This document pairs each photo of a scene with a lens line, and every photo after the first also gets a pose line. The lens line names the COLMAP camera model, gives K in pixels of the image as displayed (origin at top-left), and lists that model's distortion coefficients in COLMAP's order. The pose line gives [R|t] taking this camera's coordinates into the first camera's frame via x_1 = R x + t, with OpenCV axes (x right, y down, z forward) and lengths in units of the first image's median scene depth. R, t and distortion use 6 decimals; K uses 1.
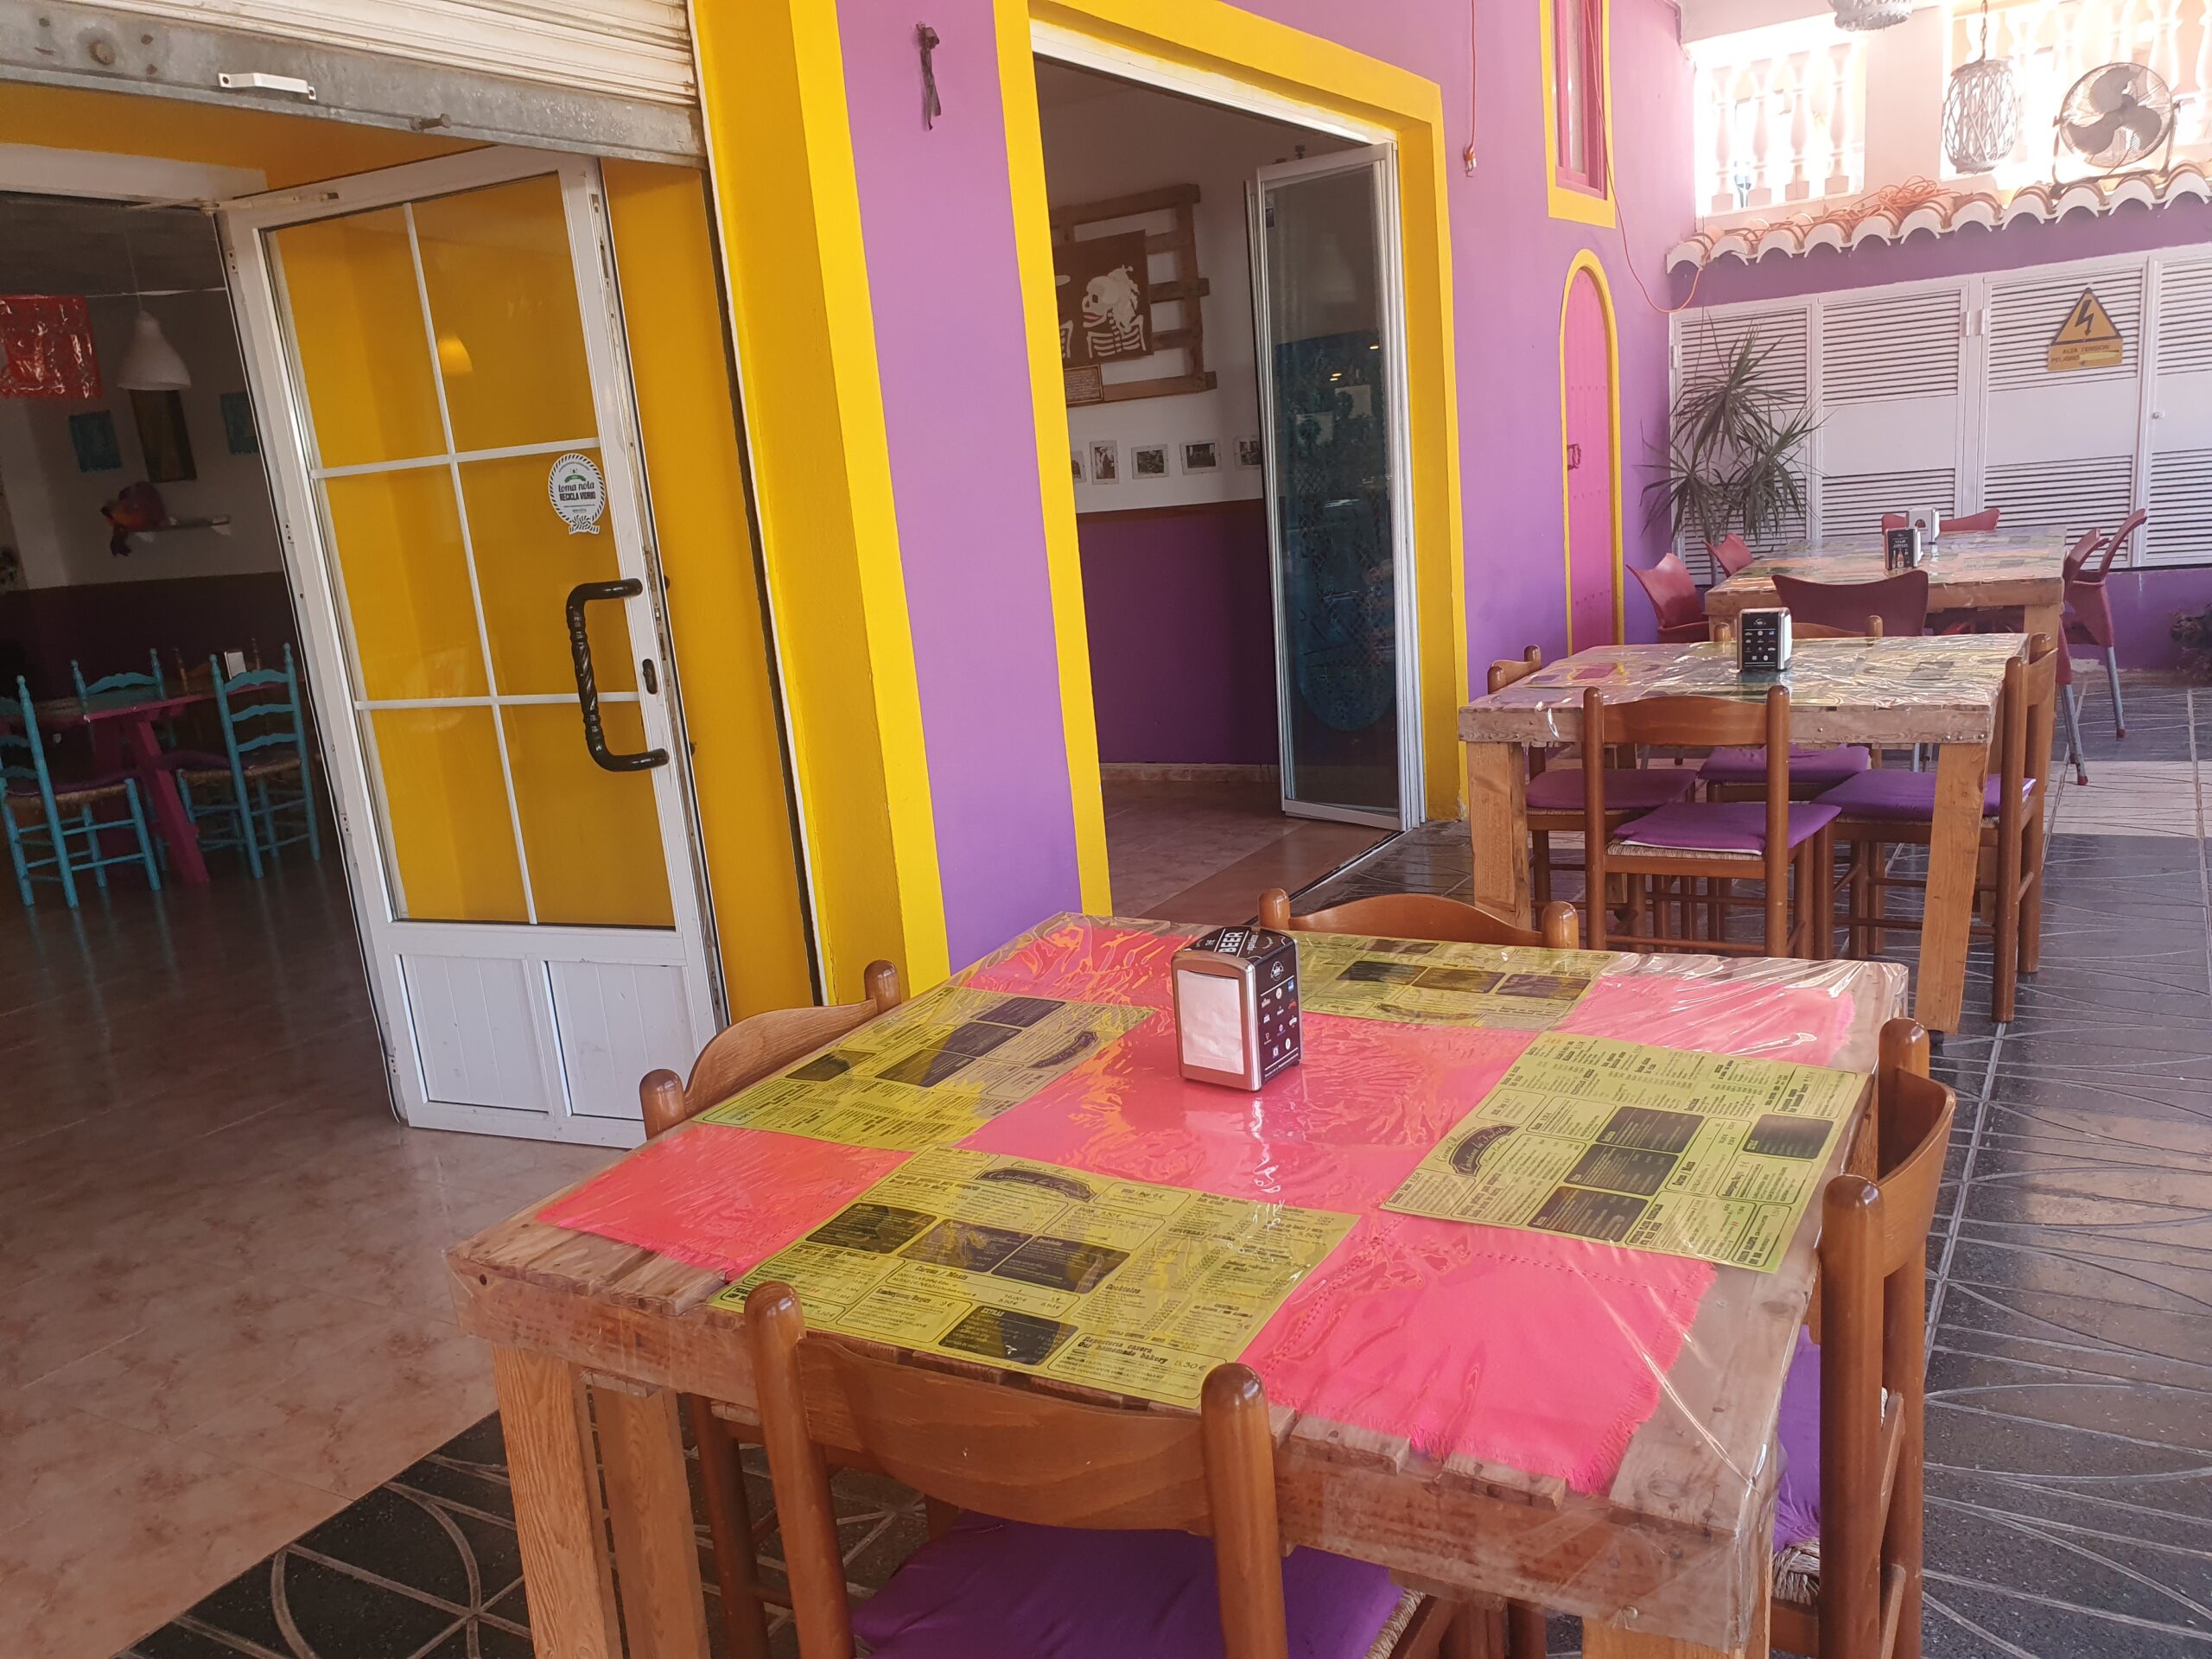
lens RADIAL K [[1702.4, 0, 1107.7], [0, 1702.4, 838.1], [0, 0, 1]] dist [0.035283, 0.005250]
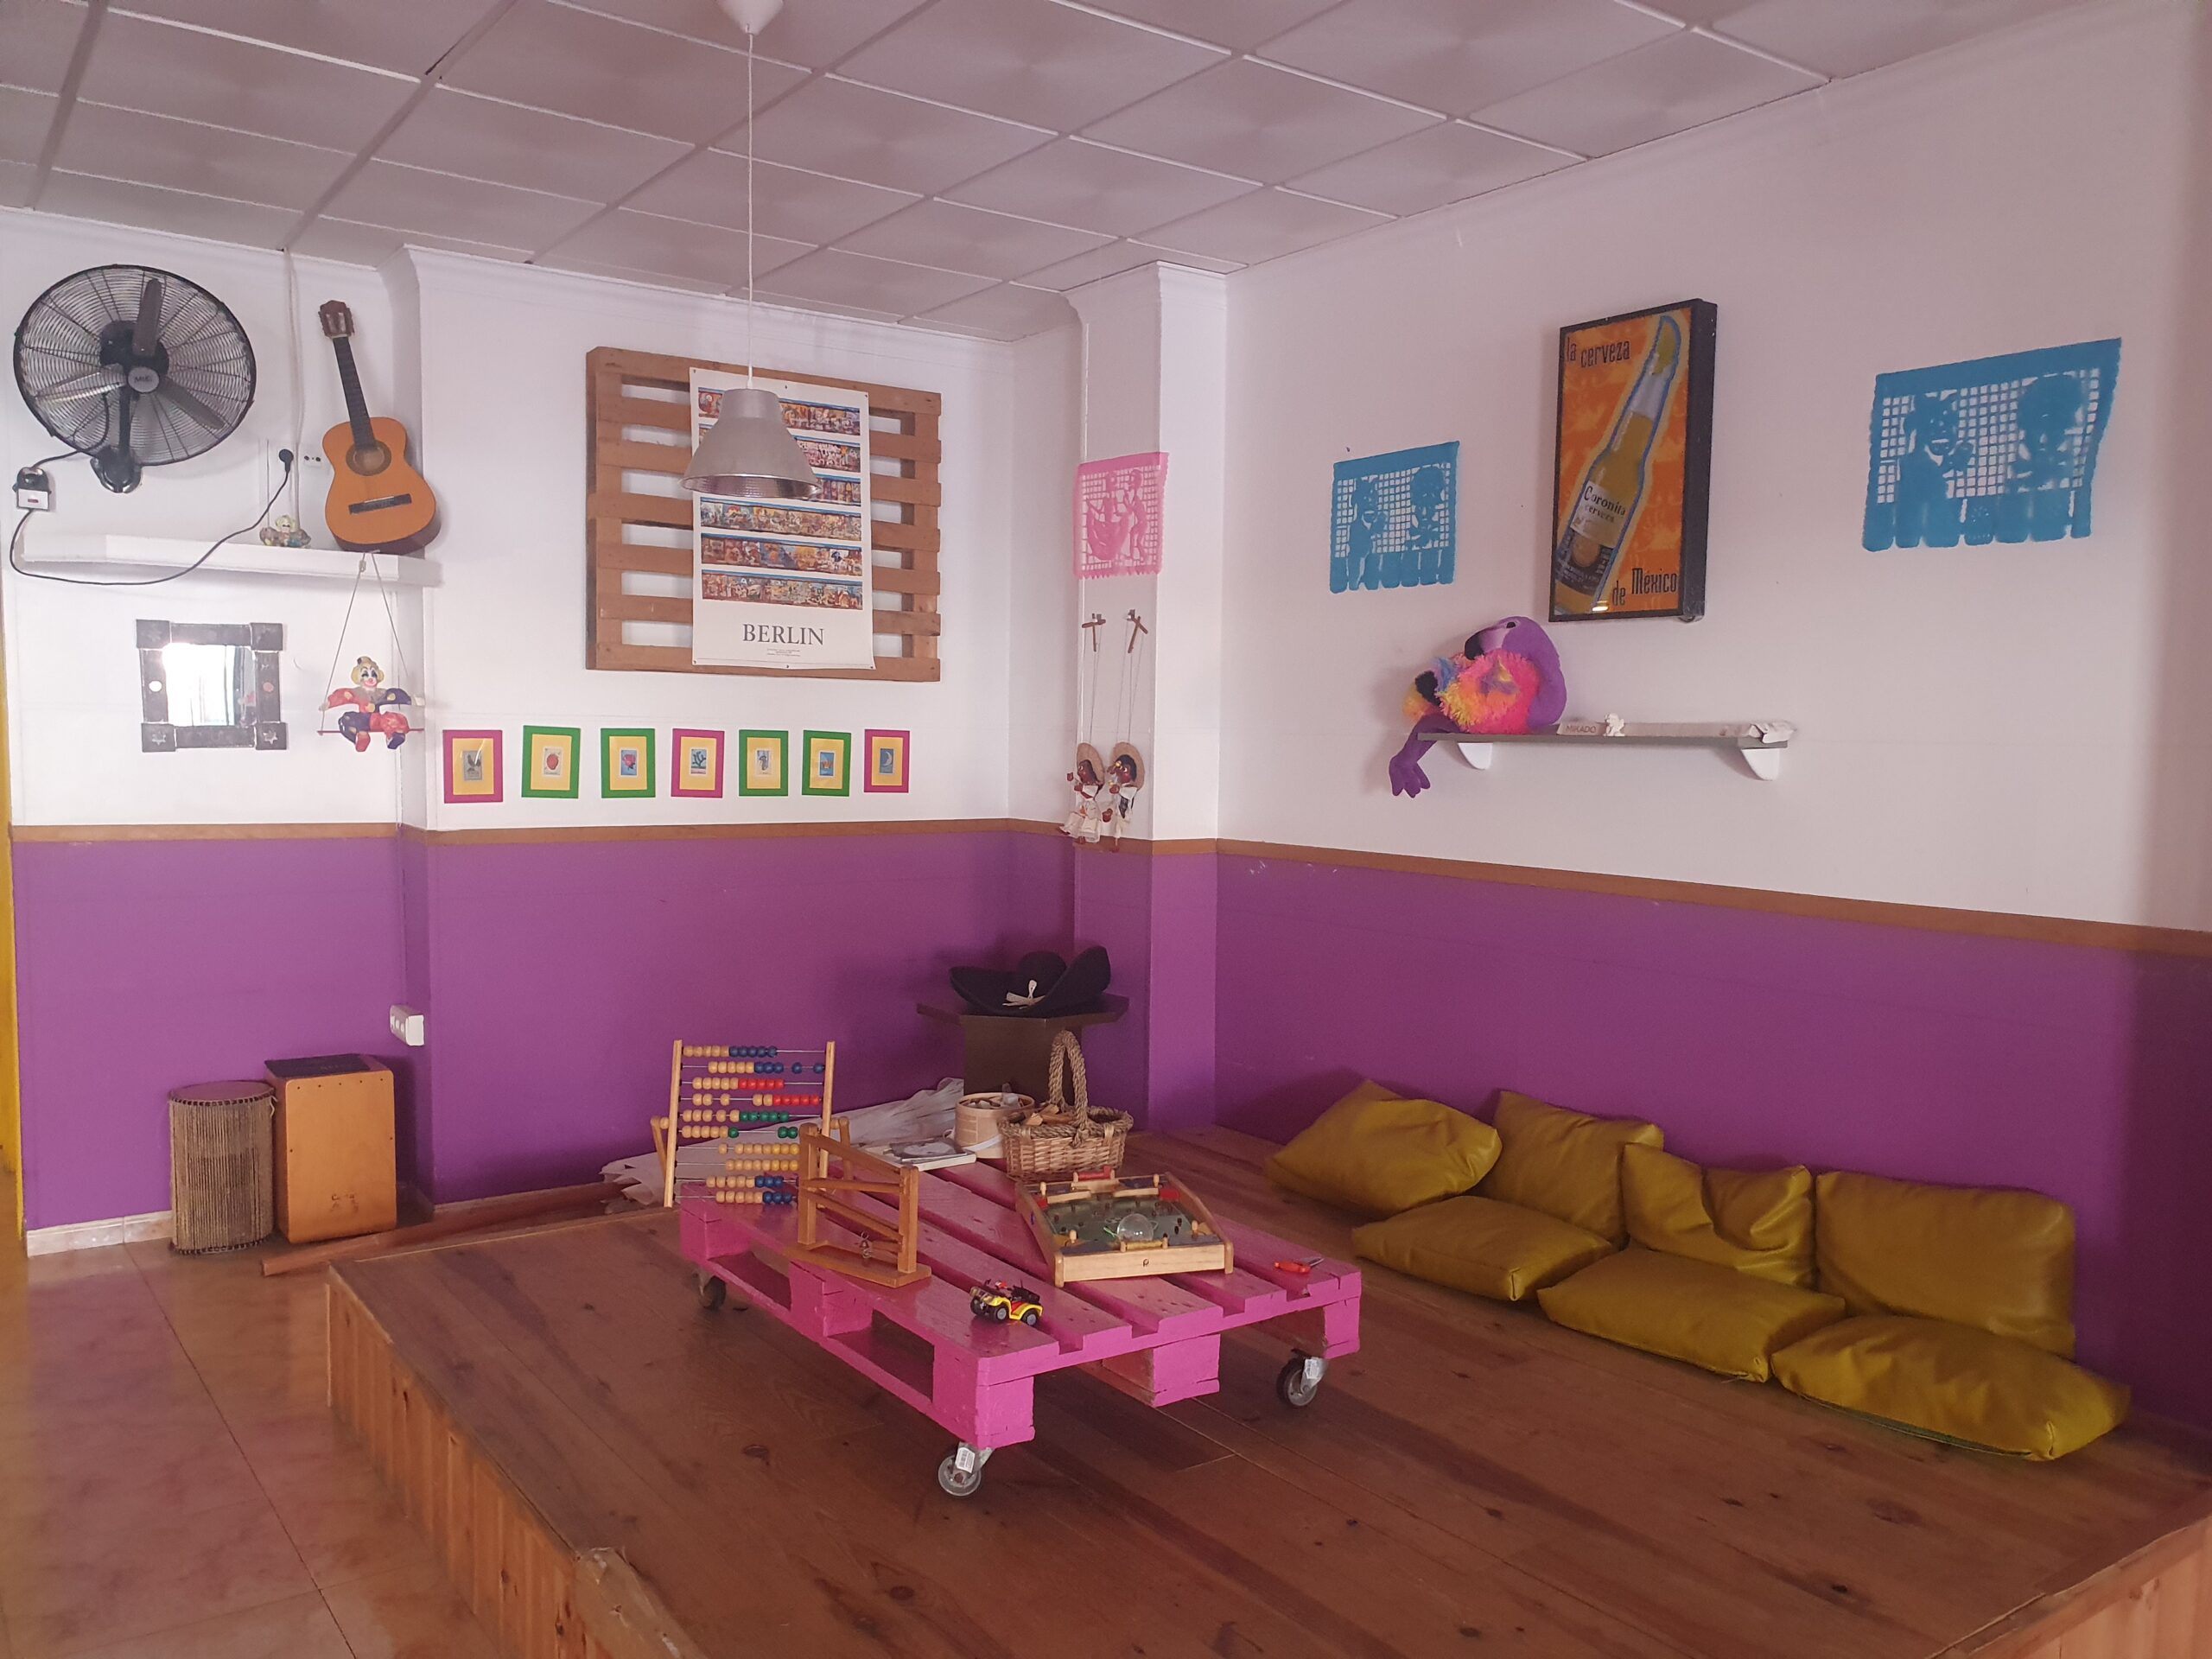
lens RADIAL K [[1702.4, 0, 1107.7], [0, 1702.4, 838.1], [0, 0, 1]] dist [0.035283, 0.005250]
pose [[0.903803, 0.134710, -0.406194, -0.217390], [-0.191341, 0.976210, -0.101995, -0.046802], [0.382791, 0.169905, 0.908077, 0.285195]]
